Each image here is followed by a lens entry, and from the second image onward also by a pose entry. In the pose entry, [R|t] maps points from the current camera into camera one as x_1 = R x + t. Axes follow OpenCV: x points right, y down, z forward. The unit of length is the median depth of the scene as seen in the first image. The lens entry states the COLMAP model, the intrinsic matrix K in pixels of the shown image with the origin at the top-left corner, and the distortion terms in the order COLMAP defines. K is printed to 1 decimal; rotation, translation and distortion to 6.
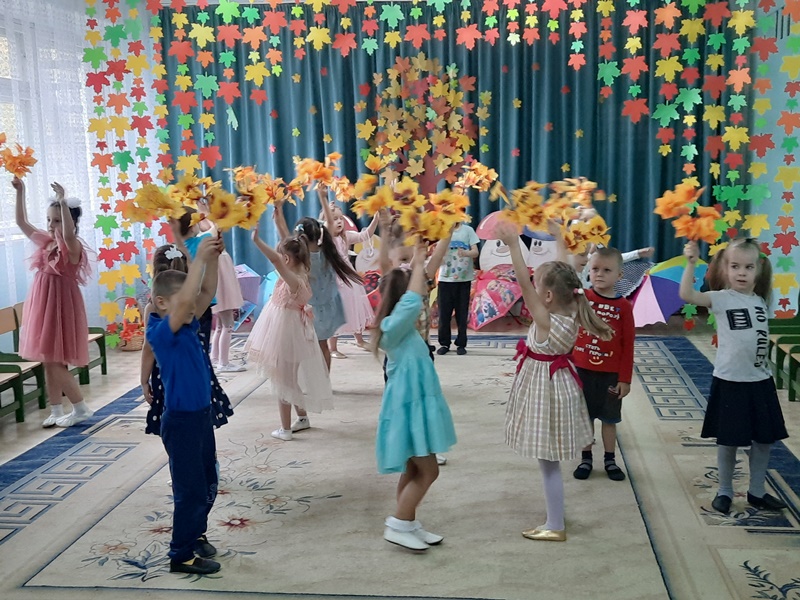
lens RADIAL K [[958.2, 0, 406.0], [0, 958.2, 310.4], [0, 0, 1]] dist [0.056410, 0.000000]
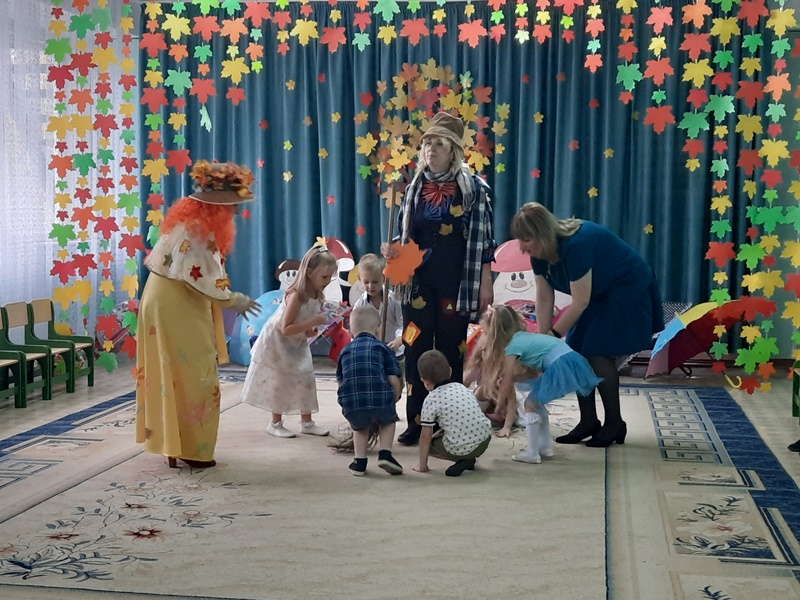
lens RADIAL K [[1128.4, 0, 403.4], [0, 1128.4, 310.9], [0, 0, 1]] dist [0.062146, 0.000000]
pose [[0.998370, 0.031489, -0.047610, 0.058459], [-0.034808, 0.996900, -0.070564, 0.046007], [0.045241, 0.072107, 0.996370, -0.025431]]
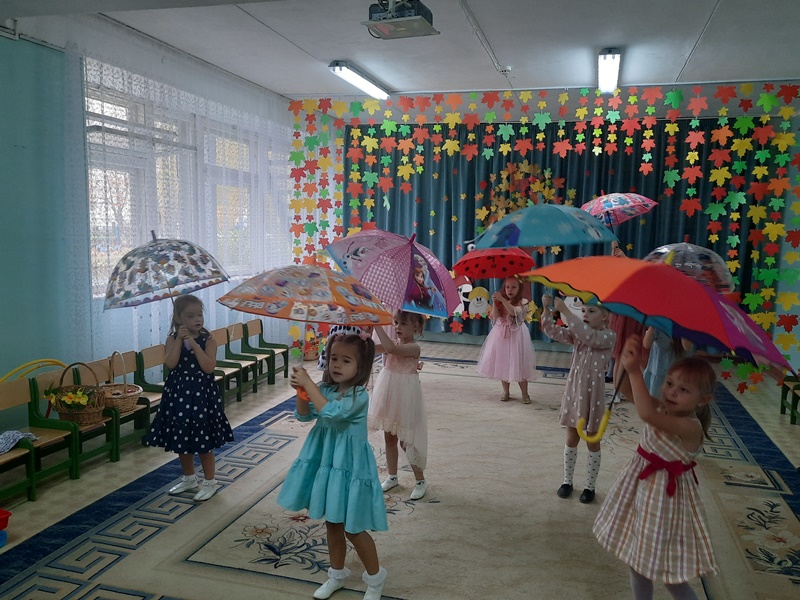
lens RADIAL K [[634.6, 0, 407.4], [0, 634.6, 306.8], [0, 0, 1]] dist [0.060876, -0.047697]
pose [[0.986104, 0.061361, -0.154379, 0.002934], [-0.066685, 0.997337, -0.029543, -0.021878], [0.152155, 0.039427, 0.987570, 0.090894]]
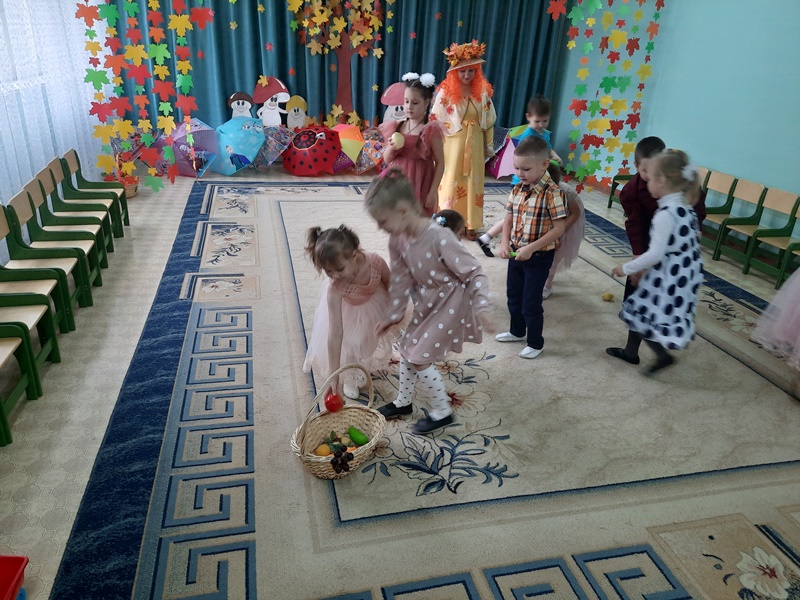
lens RADIAL K [[573.6, 0, 401.0], [0, 573.6, 308.4], [0, 0, 1]] dist [0.032817, -0.026732]
pose [[0.936641, -0.079462, 0.341158, -0.247154], [-0.019716, 0.960428, 0.277829, -0.032532], [-0.349734, -0.266952, 0.898010, 0.259037]]
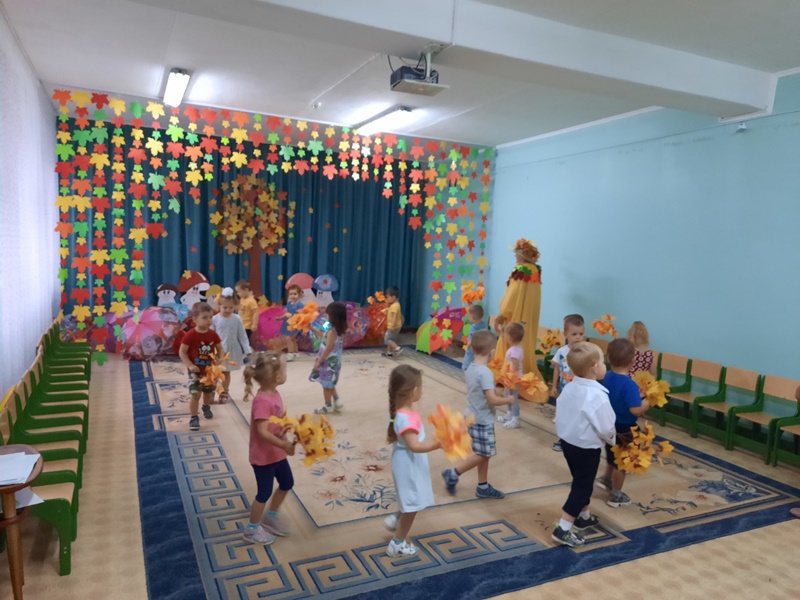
lens RADIAL K [[573.6, 0, 399.6], [0, 573.6, 304.7], [0, 0, 1]] dist [0.032817, -0.026732]
pose [[0.845290, 0.001004, 0.534306, -0.364242], [0.024290, 0.998892, -0.040305, -0.006157], [-0.533755, 0.047047, 0.844329, 0.088488]]
